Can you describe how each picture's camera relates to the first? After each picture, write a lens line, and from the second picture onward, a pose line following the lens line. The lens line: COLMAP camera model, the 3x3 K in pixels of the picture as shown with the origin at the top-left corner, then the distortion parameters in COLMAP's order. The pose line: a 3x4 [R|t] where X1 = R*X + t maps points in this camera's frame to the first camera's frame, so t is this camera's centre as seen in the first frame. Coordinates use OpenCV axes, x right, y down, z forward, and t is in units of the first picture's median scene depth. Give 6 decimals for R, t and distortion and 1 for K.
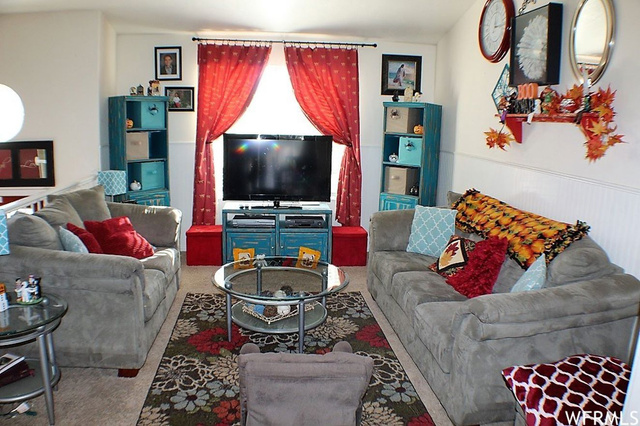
lens RADIAL K [[501.5, 0, 321.2], [0, 501.5, 231.4], [0, 0, 1]] dist [-0.196332, 0.049734]
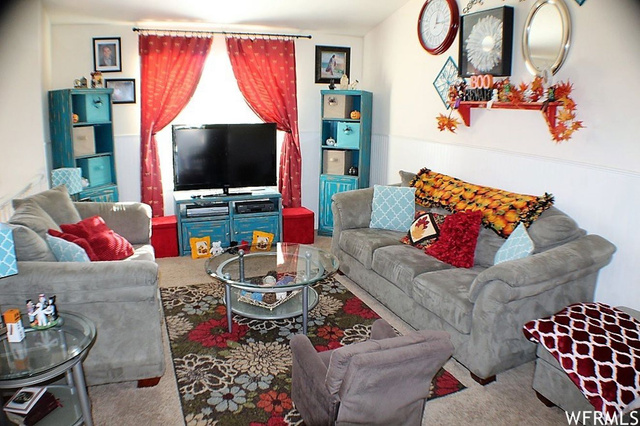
lens RADIAL K [[454.8, 0, 319.8], [0, 454.8, 230.4], [0, 0, 1]] dist [-0.210497, 0.063781]
pose [[0.960468, -0.083714, 0.265506, -0.198996], [0.069985, 0.995695, 0.060770, -0.022421], [-0.269451, -0.039786, 0.962192, 0.071541]]
